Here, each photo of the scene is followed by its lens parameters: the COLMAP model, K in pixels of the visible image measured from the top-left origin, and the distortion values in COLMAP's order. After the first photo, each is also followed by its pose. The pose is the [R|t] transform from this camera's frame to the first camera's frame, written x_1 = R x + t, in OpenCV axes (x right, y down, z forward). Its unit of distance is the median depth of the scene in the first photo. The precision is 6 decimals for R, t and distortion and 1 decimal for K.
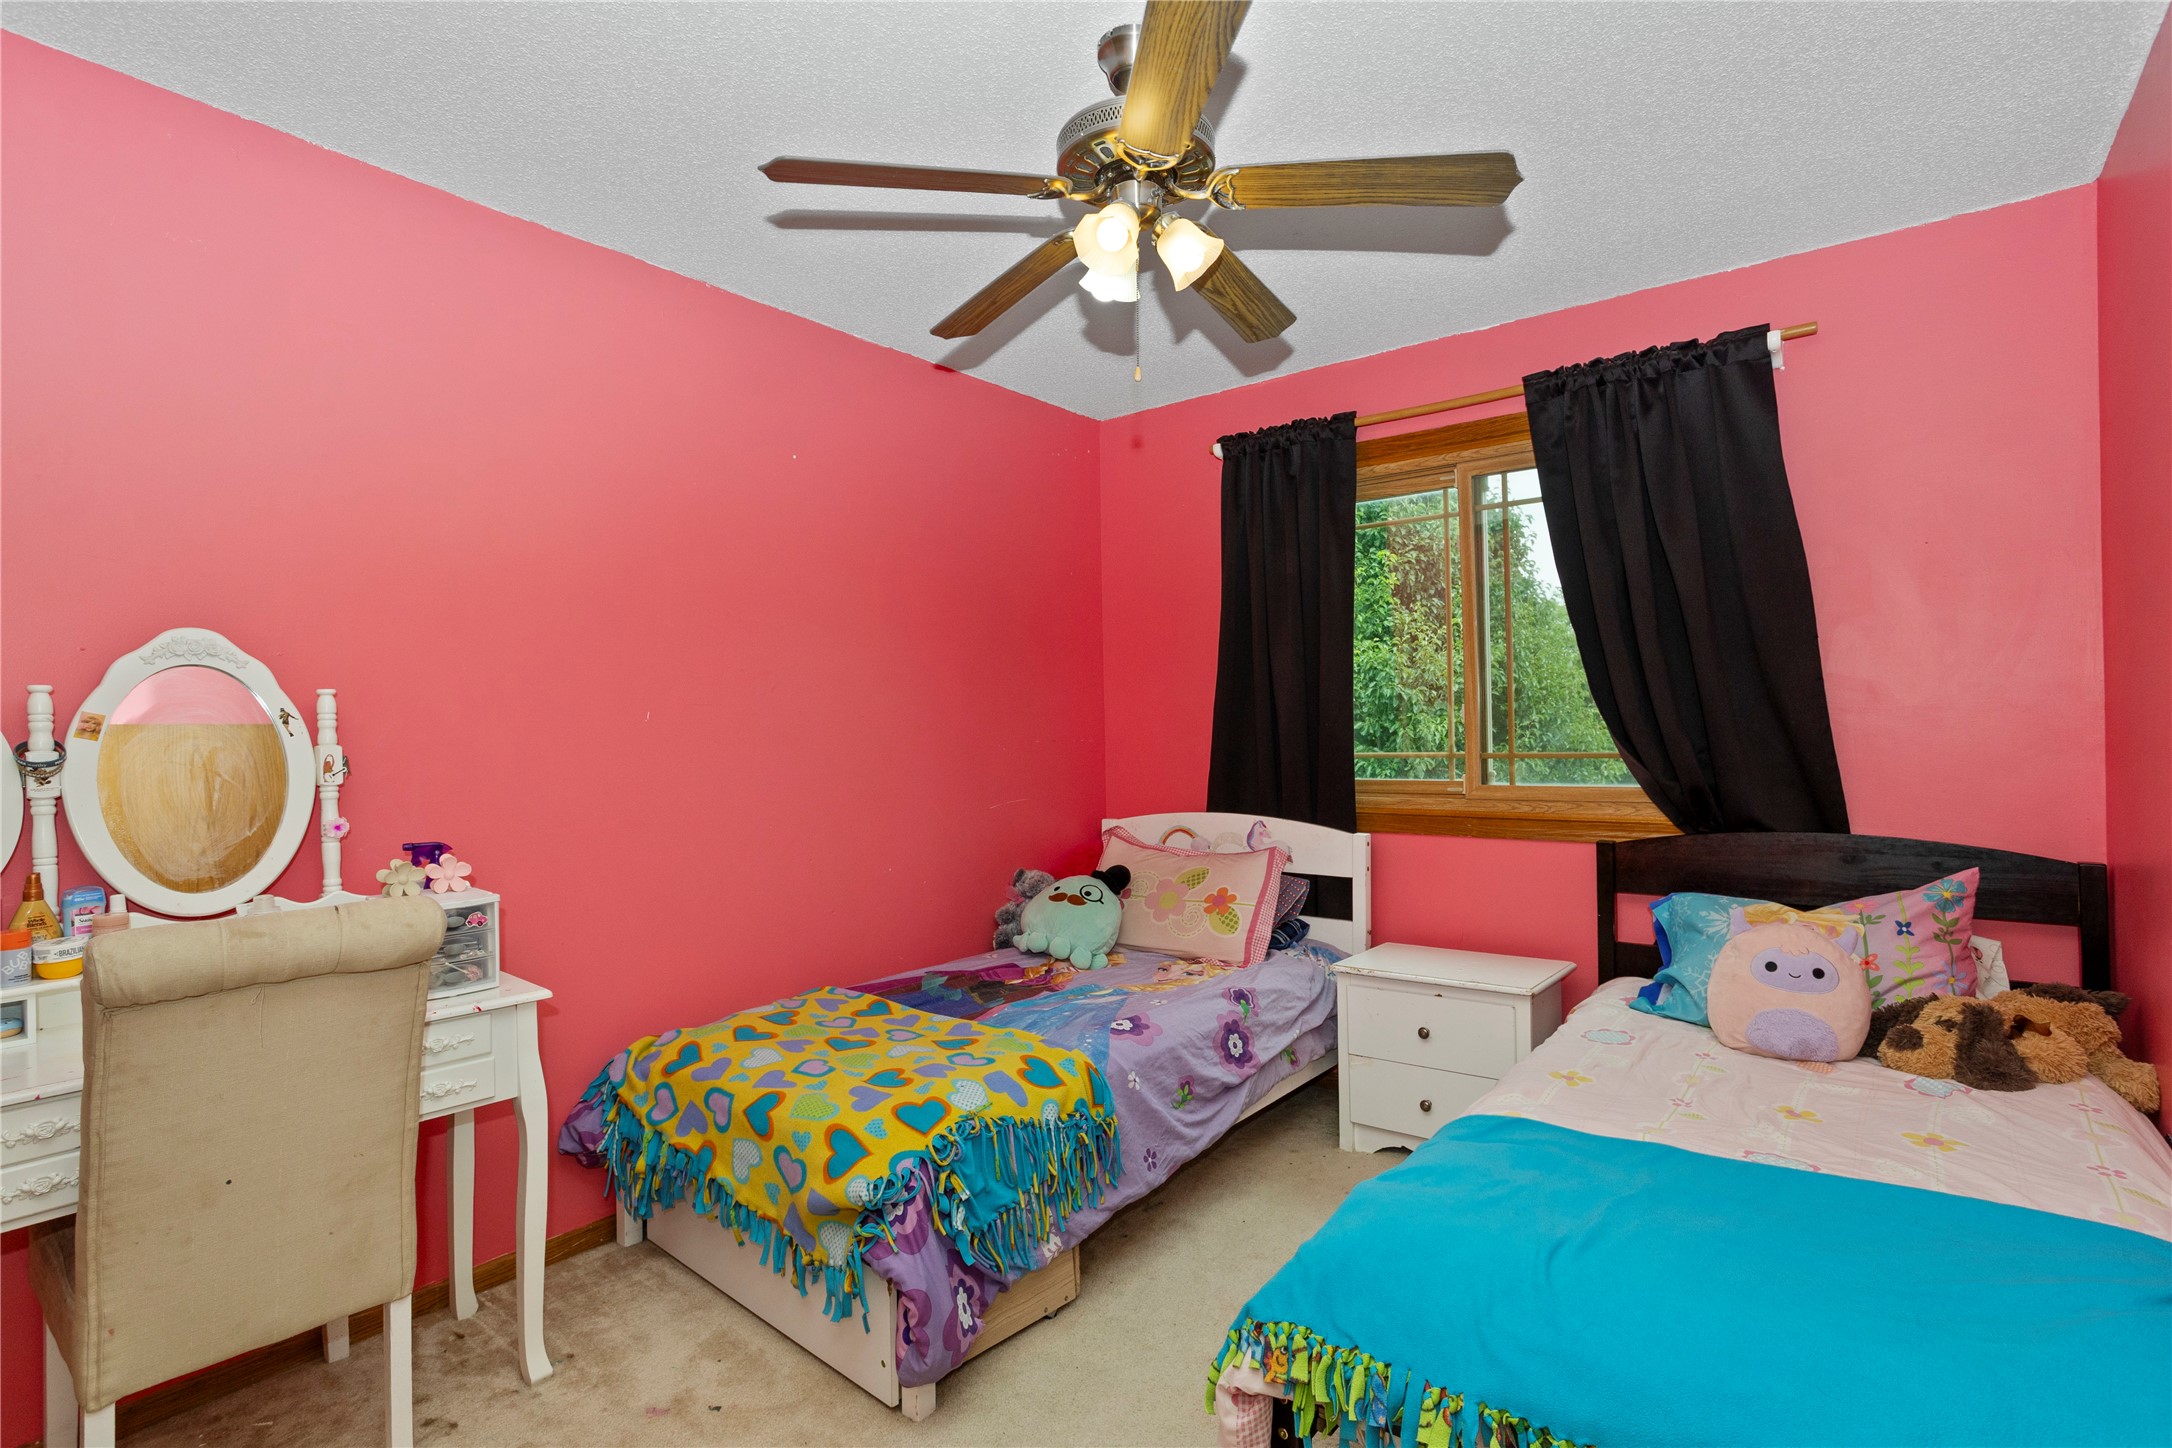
lens RADIAL K [[1072.3, 0, 1067.1], [0, 1072.3, 722.0], [0, 0, 1]] dist [-0.048709, 0.035654]
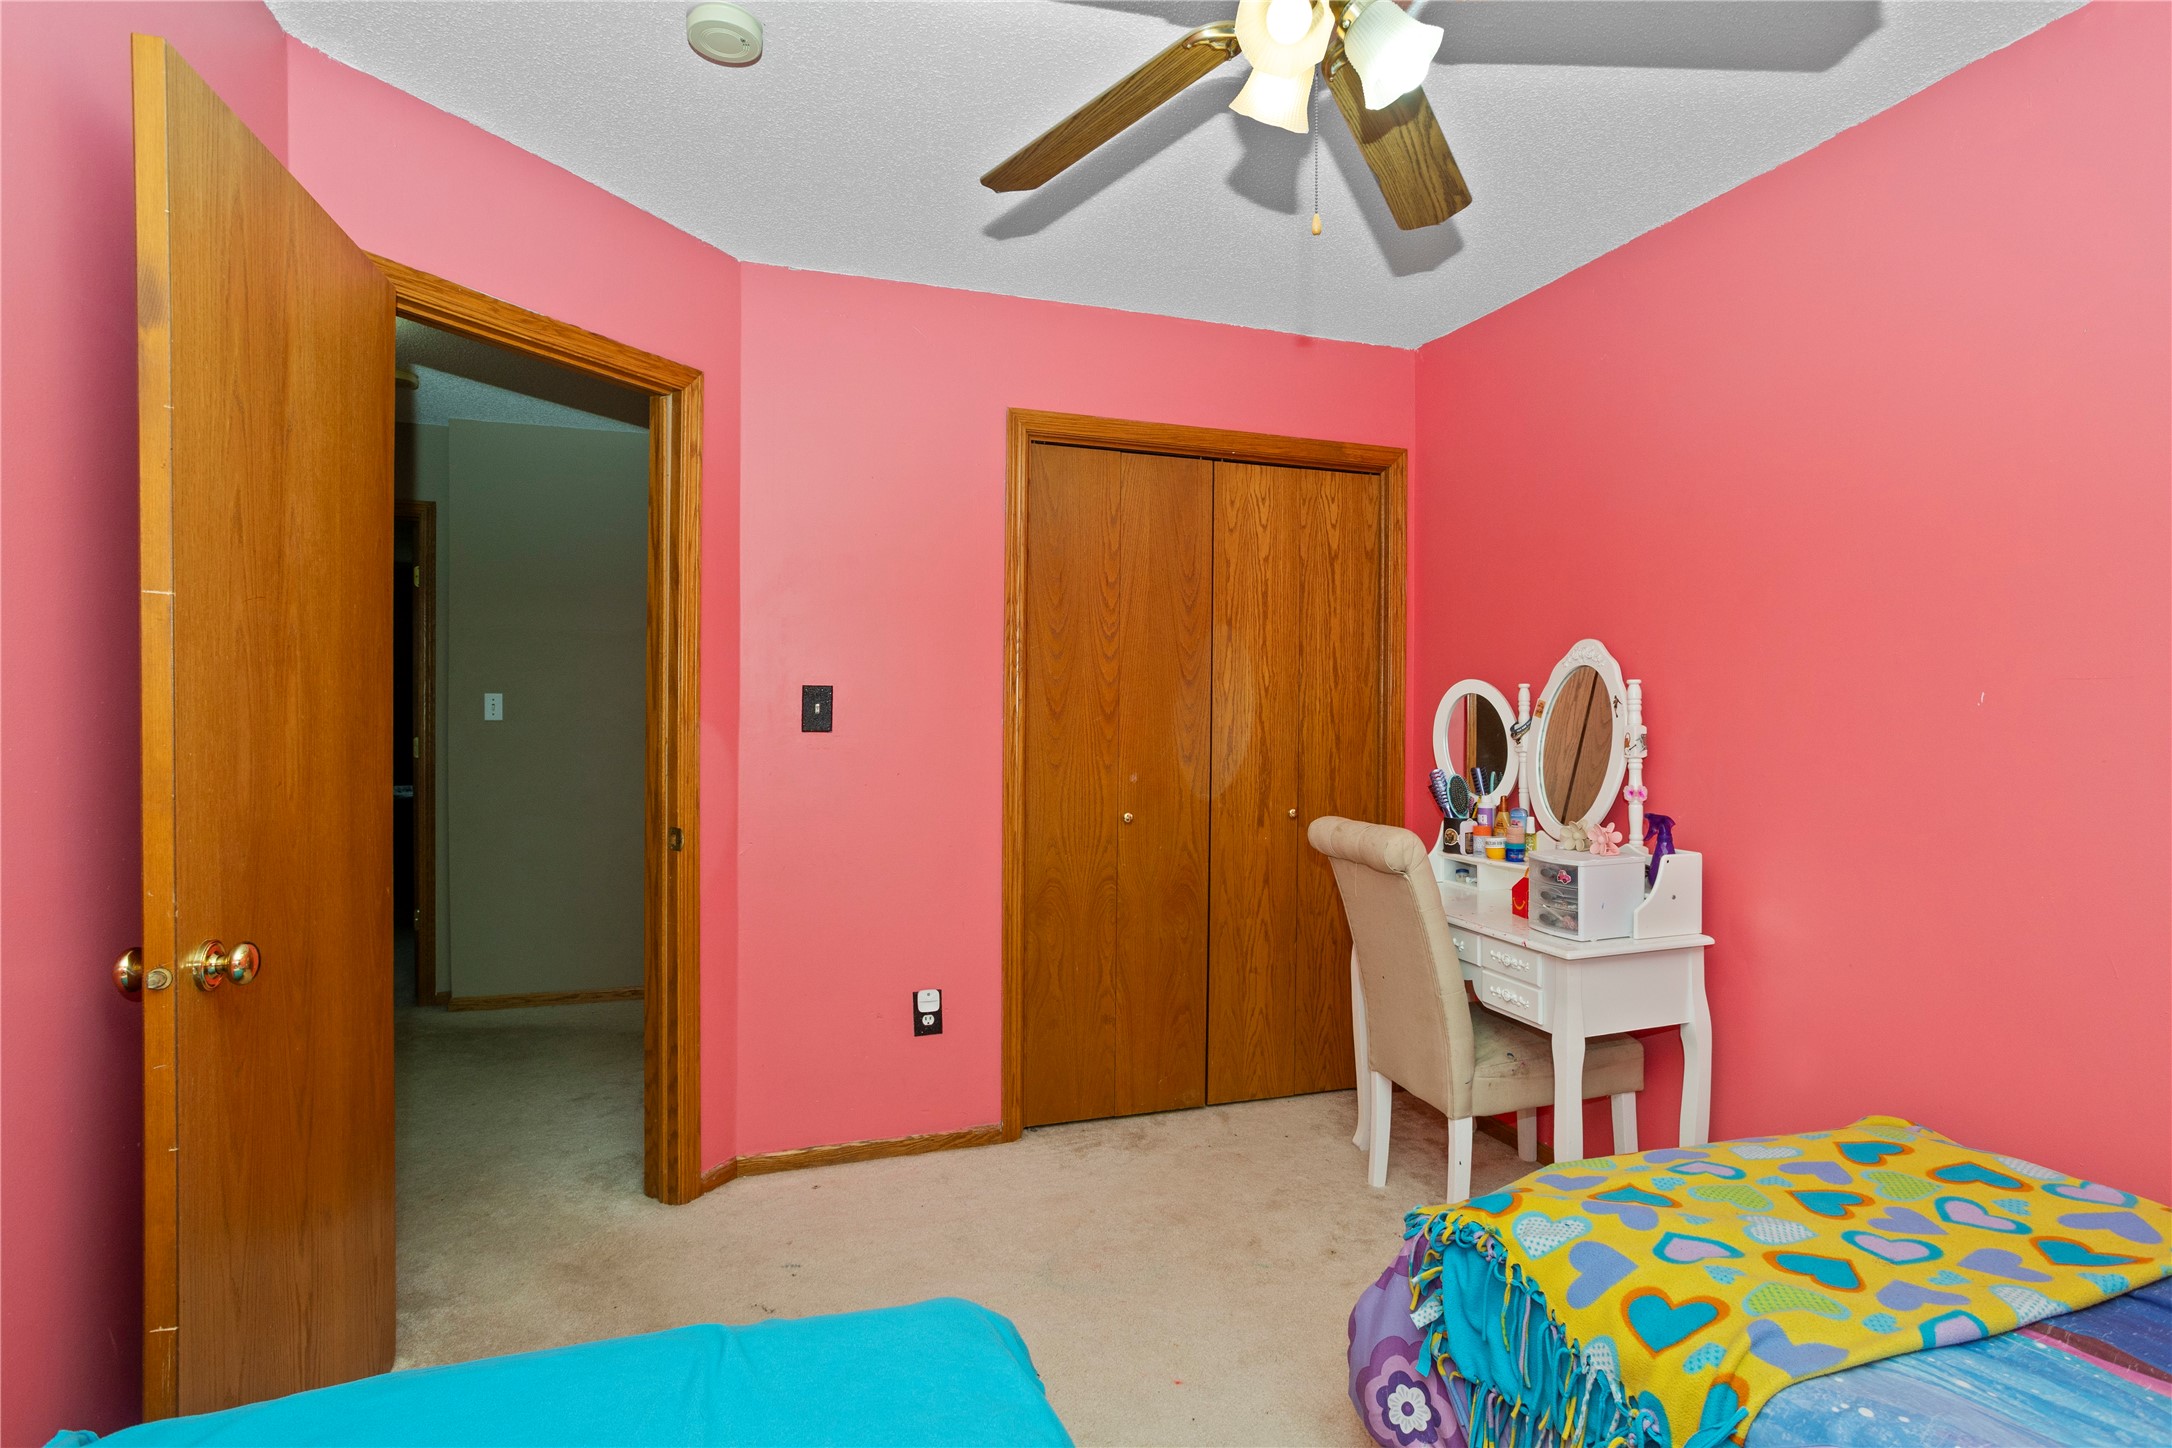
lens RADIAL K [[1072.3, 0, 1067.1], [0, 1072.3, 722.0], [0, 0, 1]] dist [-0.048709, 0.035654]
pose [[-0.567740, 0.020729, -0.822947, 0.675616], [0.016965, 0.999765, 0.013478, -0.008702], [0.823033, -0.006309, -0.567959, 1.147123]]
